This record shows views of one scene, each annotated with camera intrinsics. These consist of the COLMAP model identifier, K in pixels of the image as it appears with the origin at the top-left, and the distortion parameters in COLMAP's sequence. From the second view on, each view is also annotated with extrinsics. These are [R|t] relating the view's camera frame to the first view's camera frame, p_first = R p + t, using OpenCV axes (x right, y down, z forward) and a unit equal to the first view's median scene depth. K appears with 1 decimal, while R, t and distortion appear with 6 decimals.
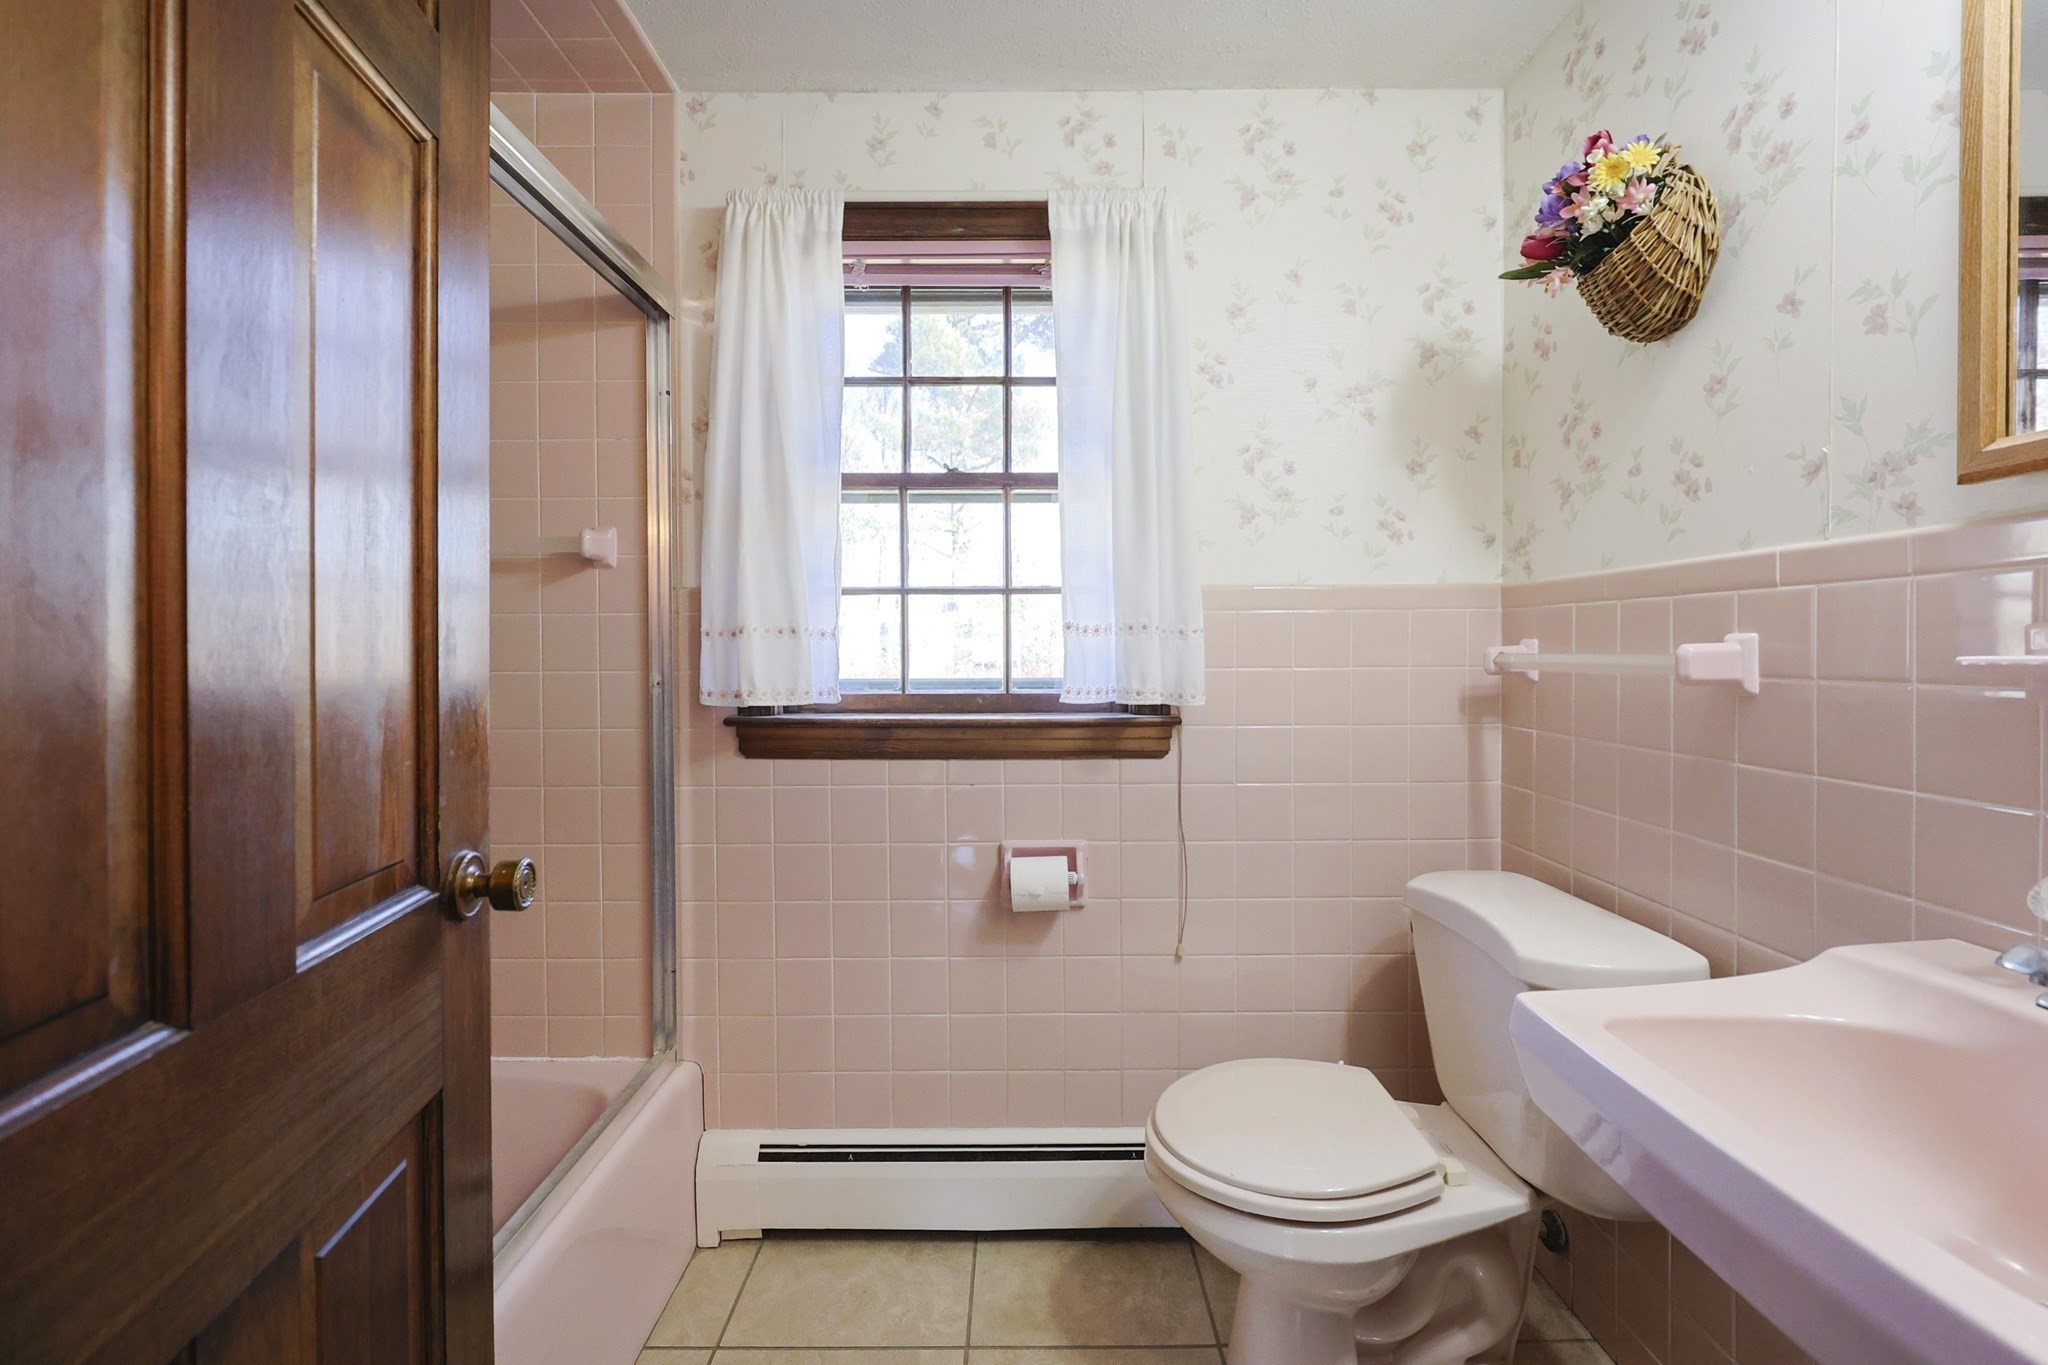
lens RADIAL K [[871.2, 0, 1029.8], [0, 871.2, 669.2], [0, 0, 1]] dist [-0.000214, 0.000092]
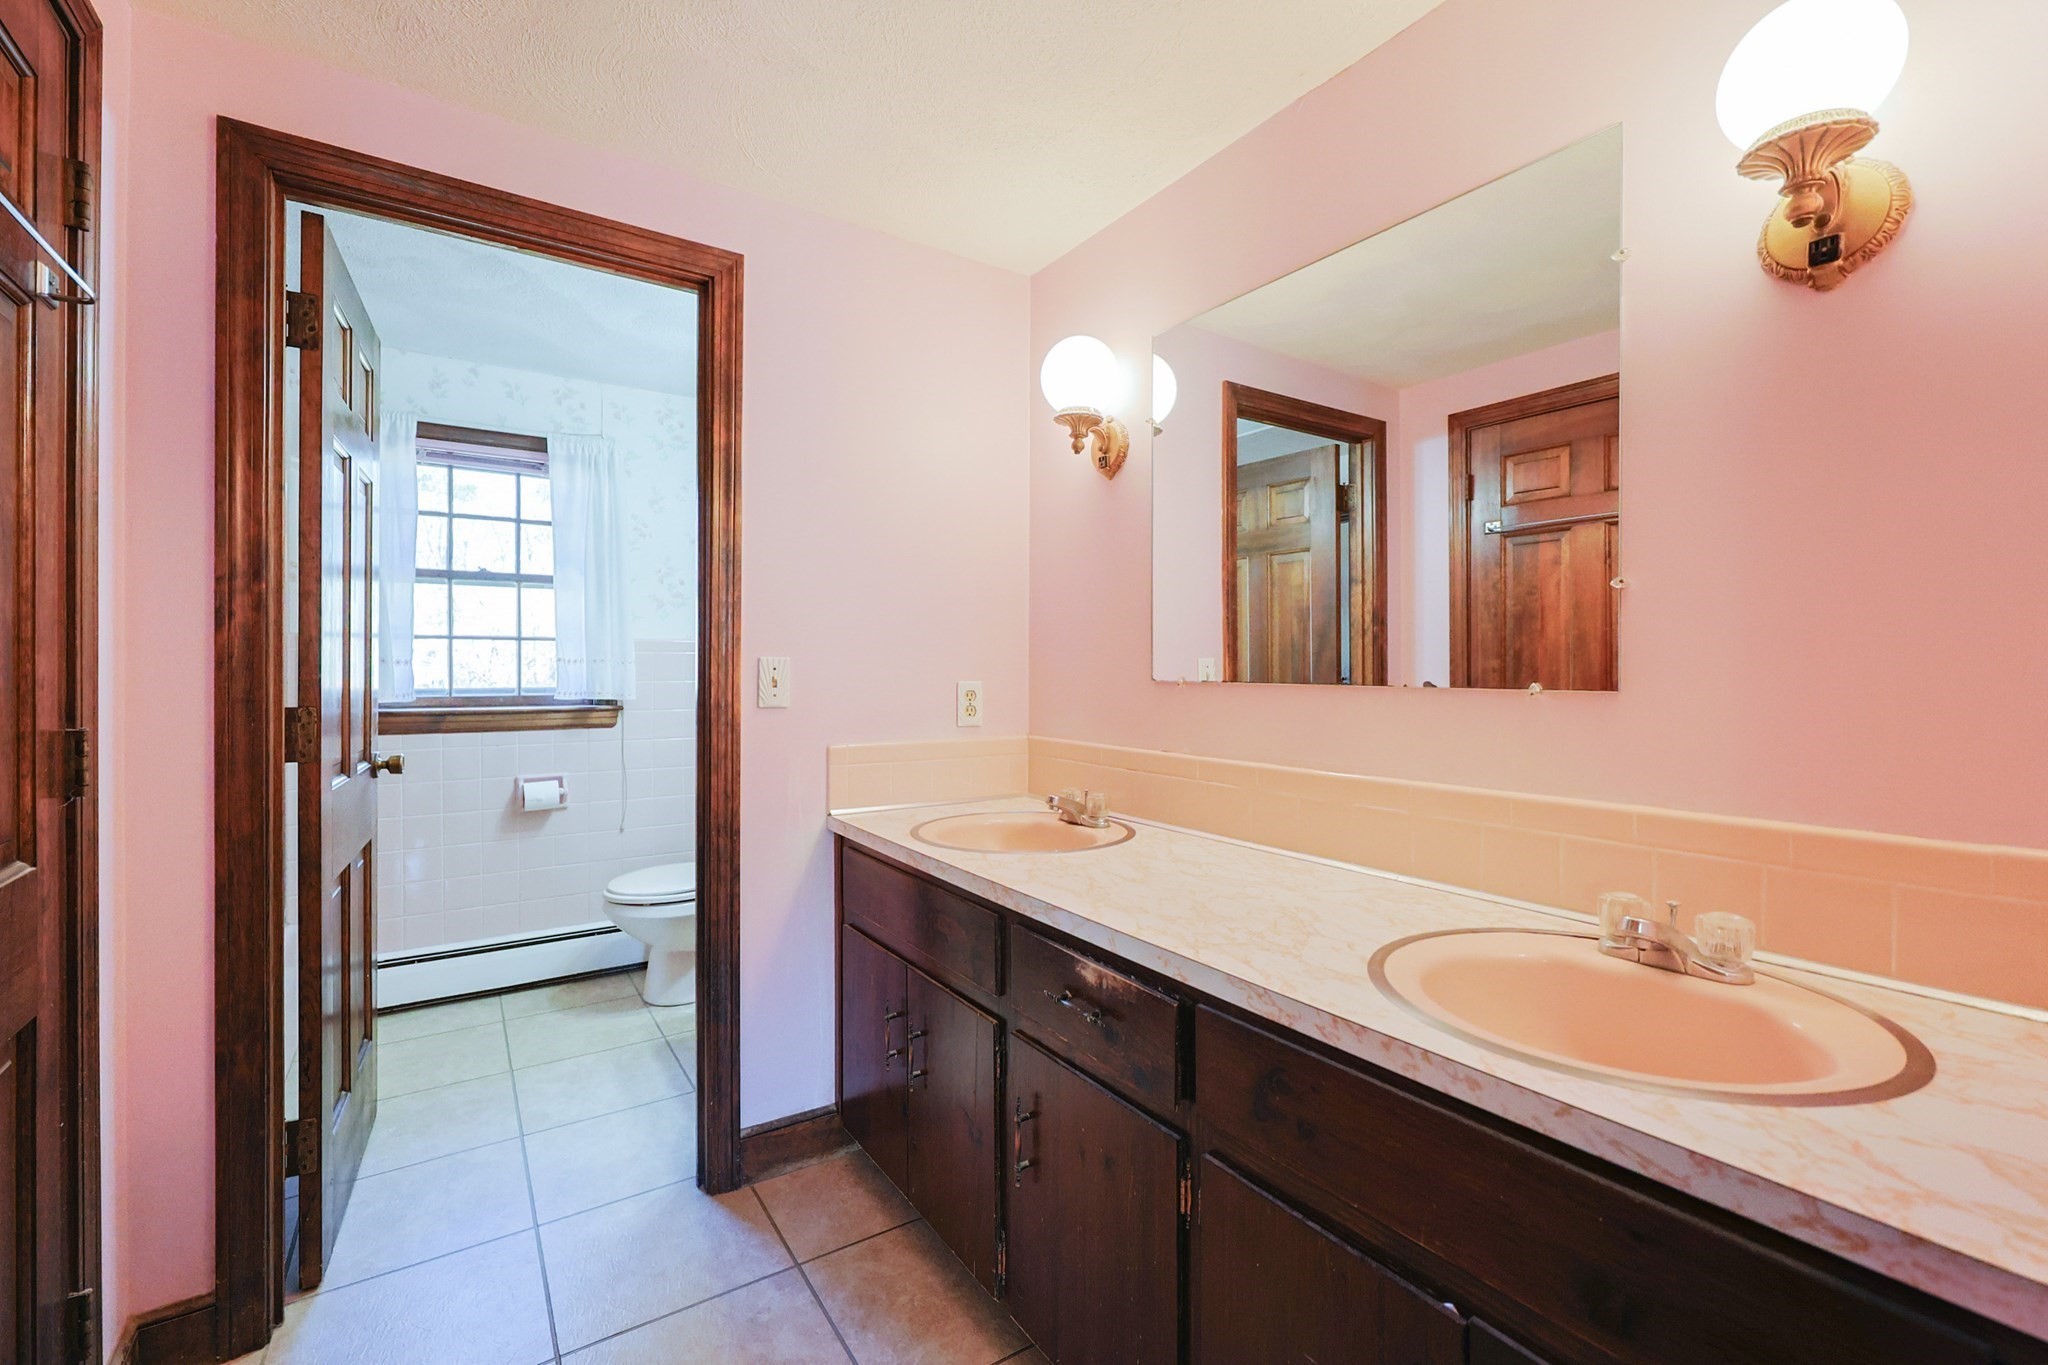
lens RADIAL K [[871.2, 0, 1029.8], [0, 871.2, 669.2], [0, 0, 1]] dist [-0.000214, 0.000092]
pose [[0.829568, 0.002177, 0.558401, -0.161387], [0.003947, 0.999945, -0.009761, -0.005057], [-0.558392, 0.010302, 0.829513, -1.132938]]
